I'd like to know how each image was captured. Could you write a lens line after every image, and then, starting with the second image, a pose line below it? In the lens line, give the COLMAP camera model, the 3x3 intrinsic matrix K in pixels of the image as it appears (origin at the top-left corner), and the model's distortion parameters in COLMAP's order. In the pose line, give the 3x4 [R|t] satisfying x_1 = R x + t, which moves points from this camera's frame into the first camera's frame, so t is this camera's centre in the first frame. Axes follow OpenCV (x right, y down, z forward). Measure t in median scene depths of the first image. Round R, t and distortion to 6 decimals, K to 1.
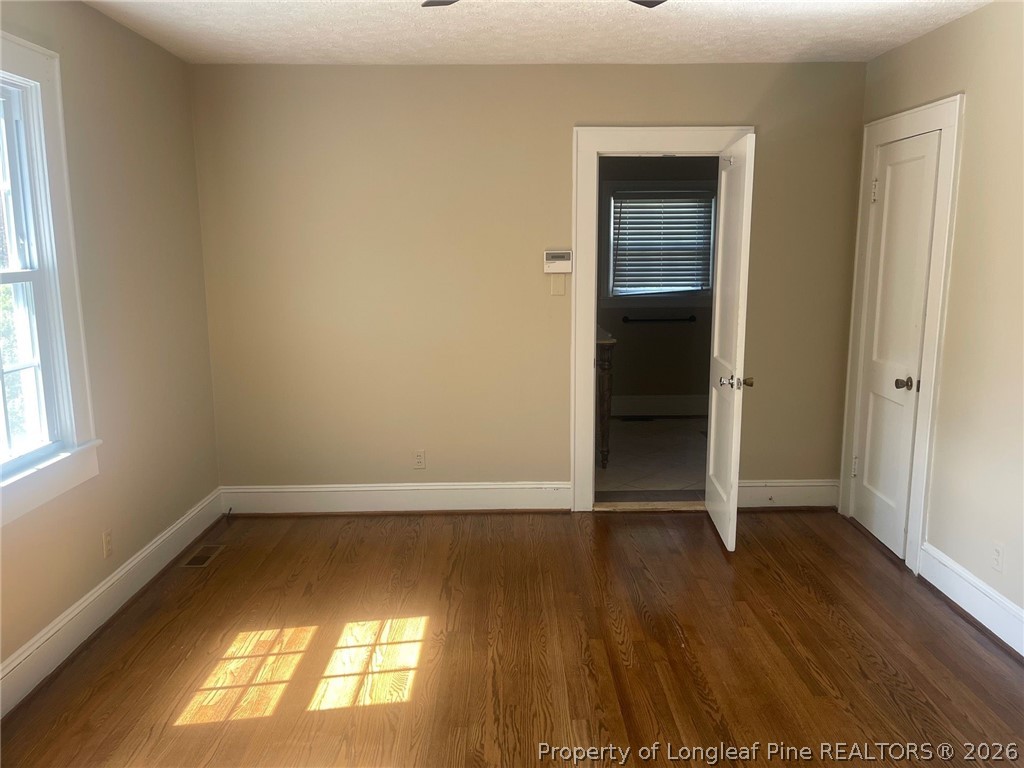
lens RADIAL K [[776.3, 0, 512.0], [0, 776.3, 381.8], [0, 0, 1]] dist [0.069618, -0.083965]
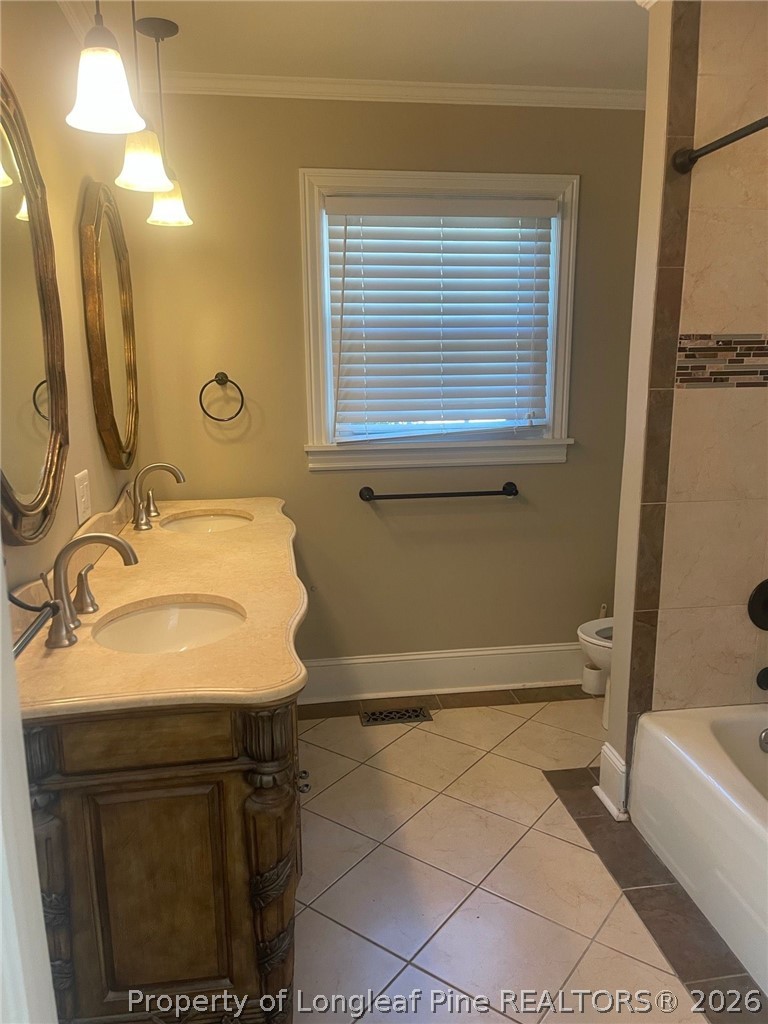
lens RADIAL K [[776.3, 0, 388.4], [0, 776.3, 513.3], [0, 0, 1]] dist [0.069618, -0.083965]
pose [[0.989610, -0.032198, 0.140124, 0.098195], [0.026981, 0.998876, 0.038973, -0.088732], [-0.141221, -0.034788, 0.989367, 0.570551]]
